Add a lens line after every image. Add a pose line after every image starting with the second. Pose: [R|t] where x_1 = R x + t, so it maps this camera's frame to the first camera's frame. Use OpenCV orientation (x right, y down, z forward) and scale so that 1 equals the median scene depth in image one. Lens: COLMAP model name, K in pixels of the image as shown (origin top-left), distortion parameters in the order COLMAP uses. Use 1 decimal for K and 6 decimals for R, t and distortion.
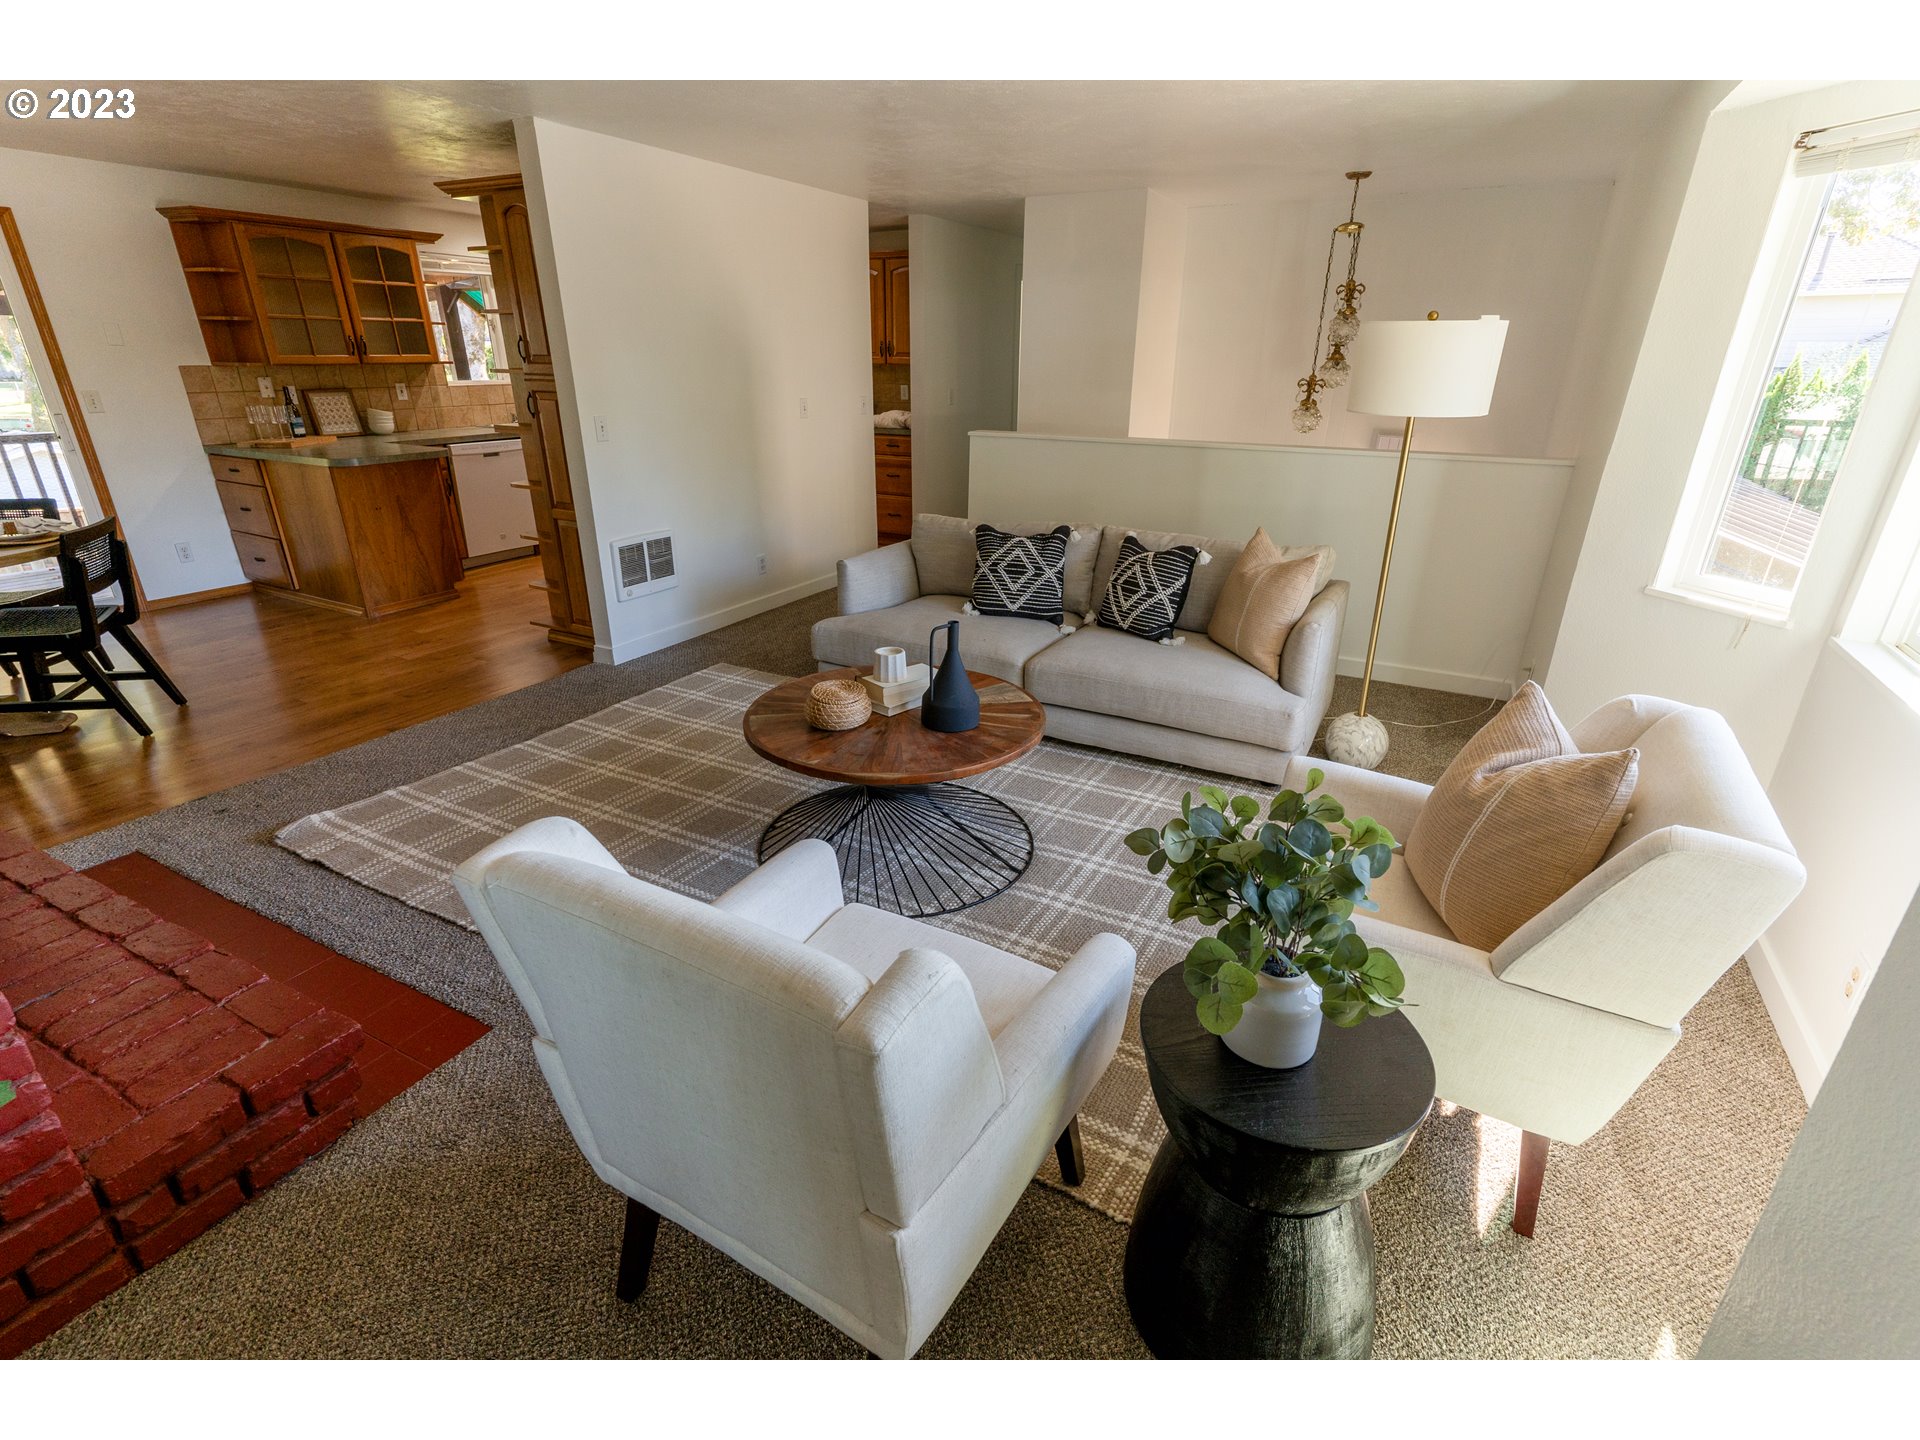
lens RADIAL K [[916.5, 0, 969.4], [0, 916.5, 726.3], [0, 0, 1]] dist [0.009896, 0.000558]
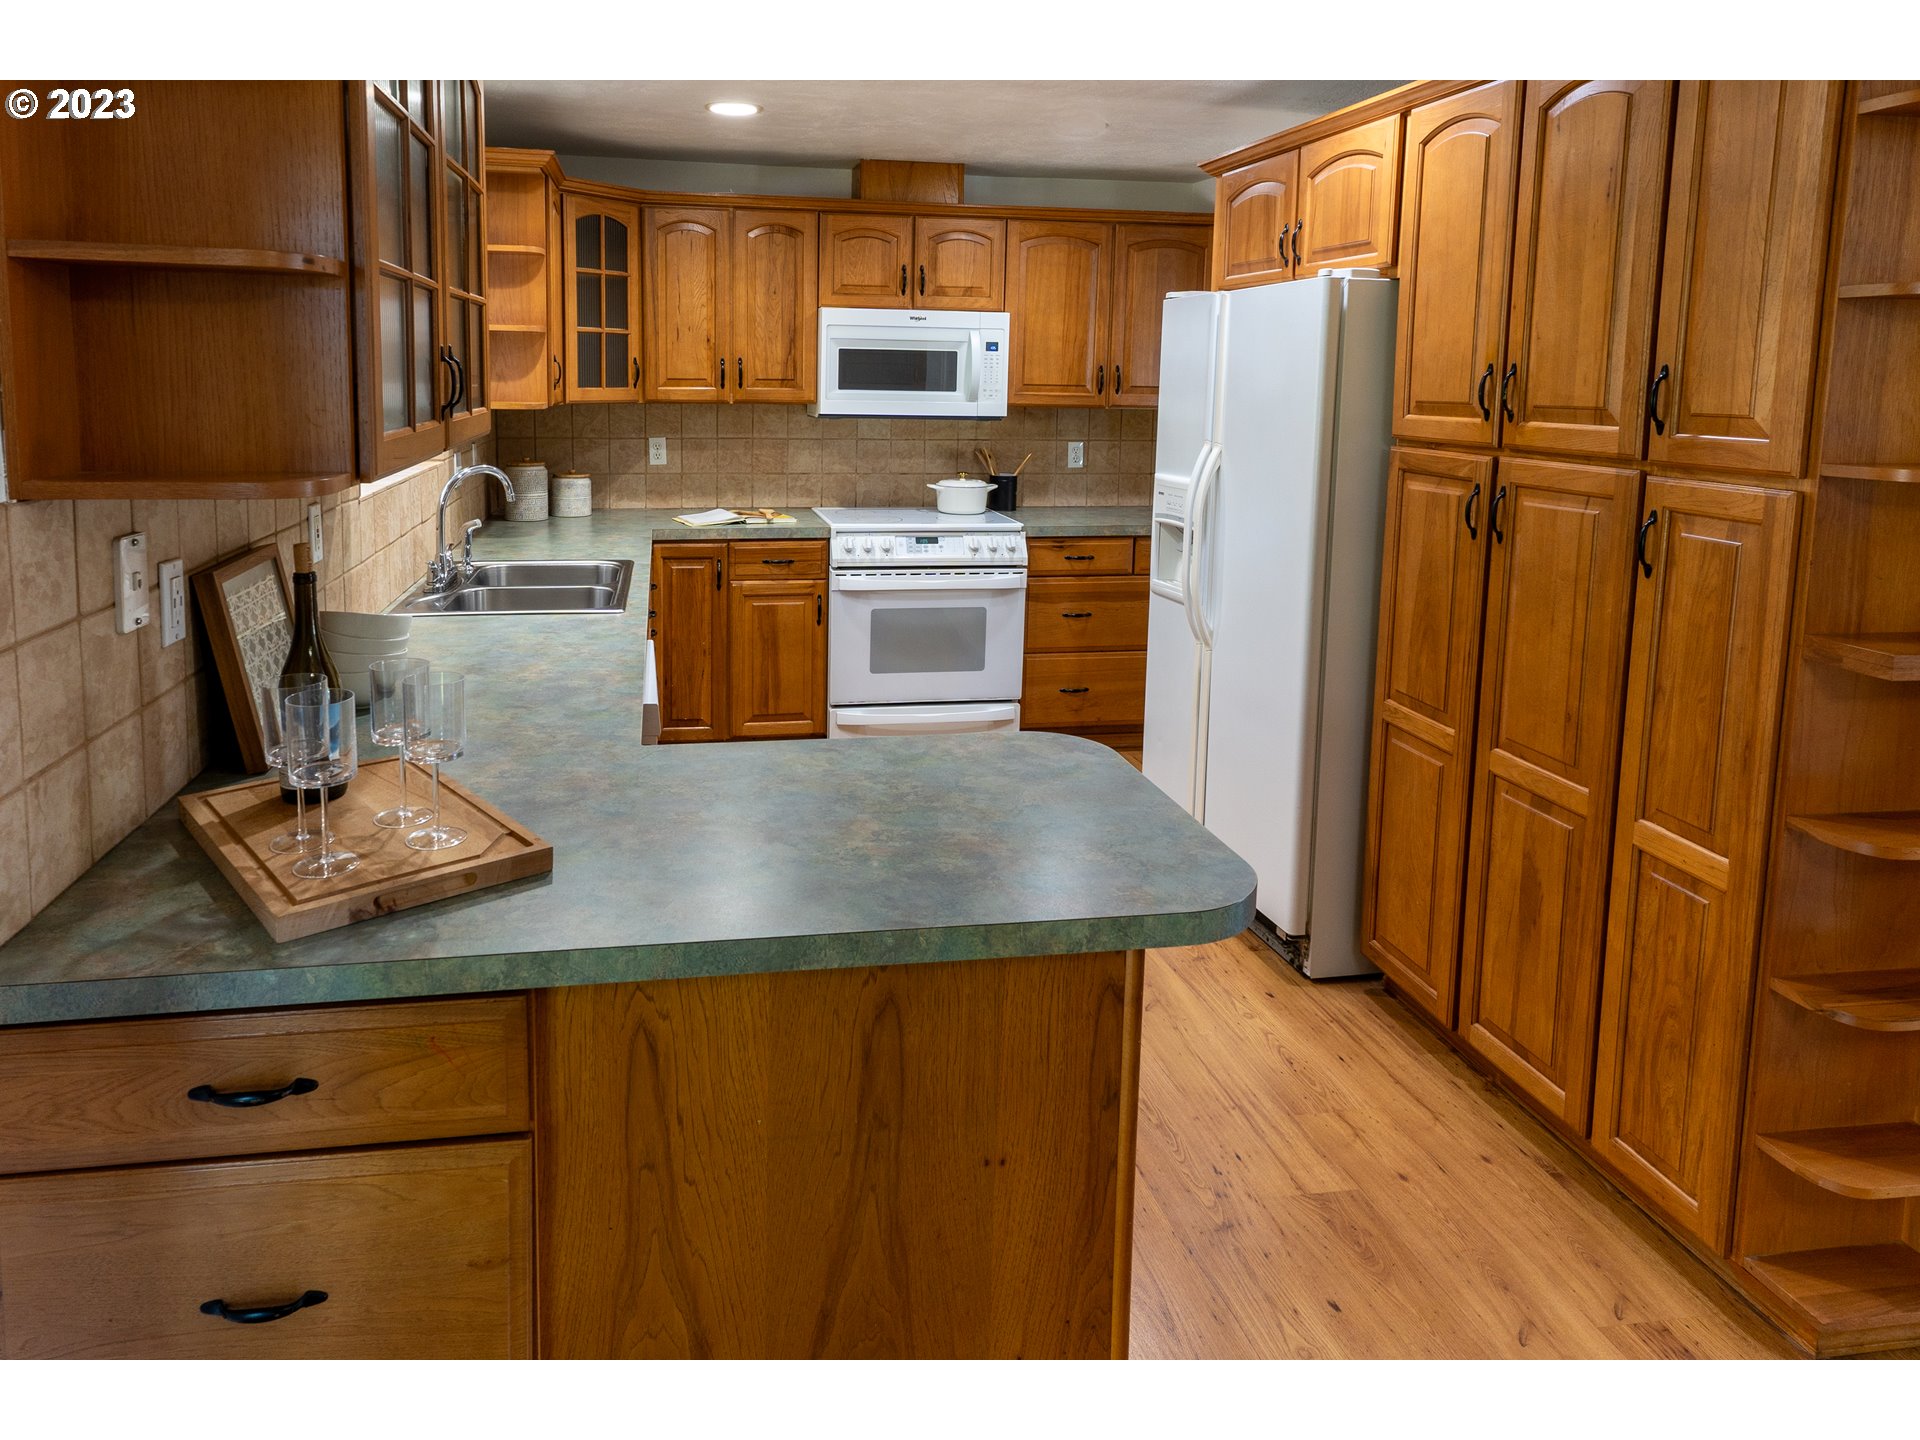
lens RADIAL K [[1232.0, 0, 864.7], [0, 1232.0, 515.3], [0, 0, 1]] dist [0.008369, 0.005418]
pose [[0.795685, -0.065963, 0.602108, -0.774787], [0.223463, 0.955899, -0.190584, -0.286324], [-0.562982, 0.286193, 0.775335, 0.678365]]
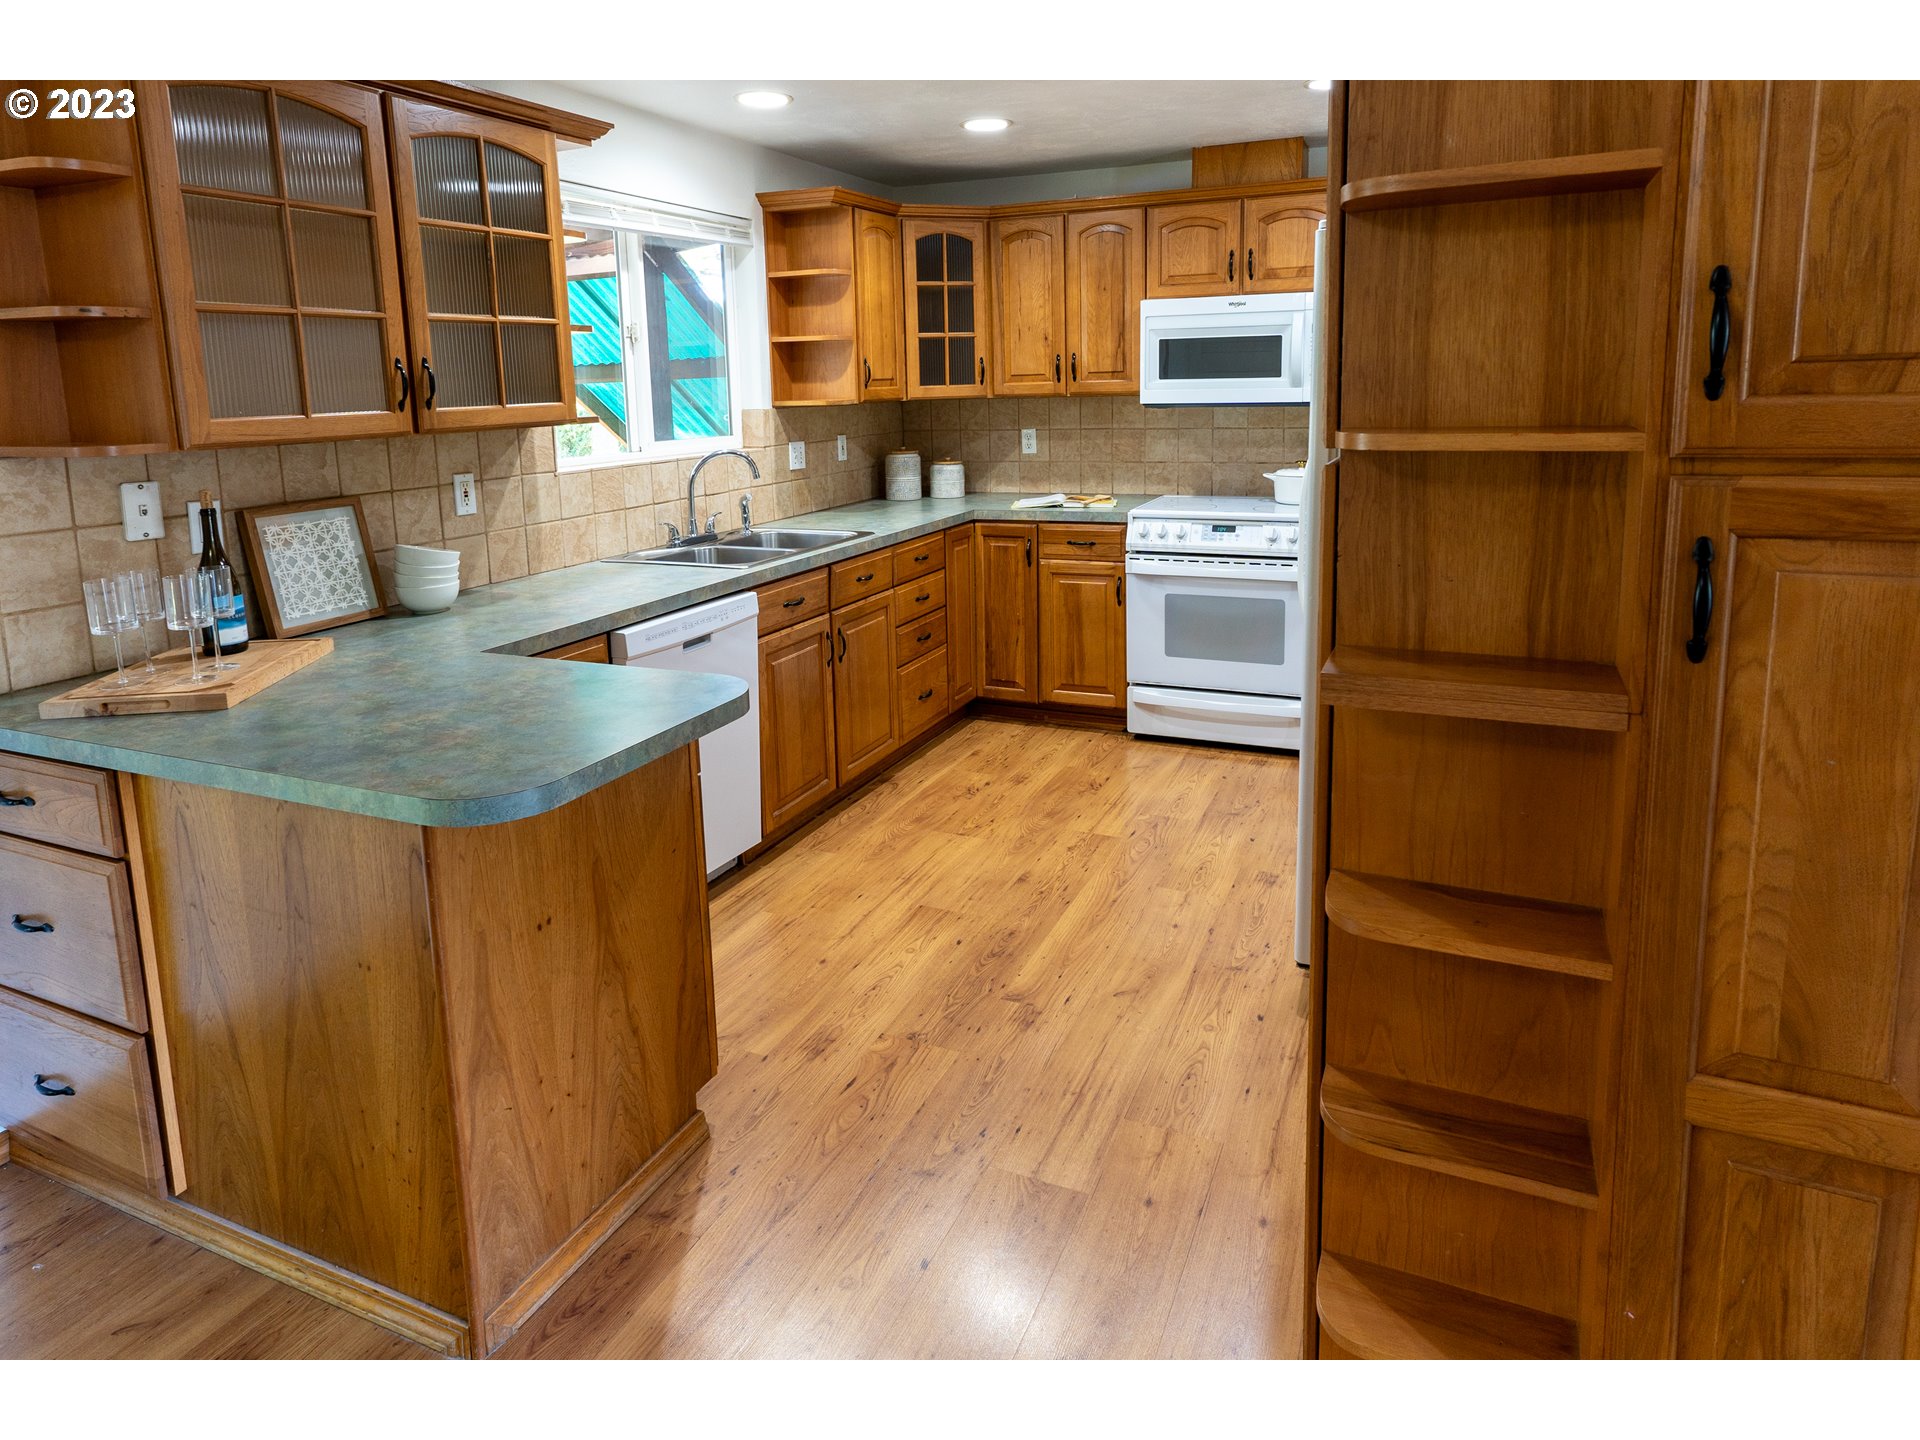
lens RADIAL K [[1155.8, 0, 945.1], [0, 1155.8, 557.3], [0, 0, 1]] dist [0.010040, 0.002158]
pose [[0.997430, -0.042896, 0.057383, -0.484009], [0.055311, 0.970127, -0.236208, -0.229572], [-0.045536, 0.238775, 0.970007, 0.568212]]
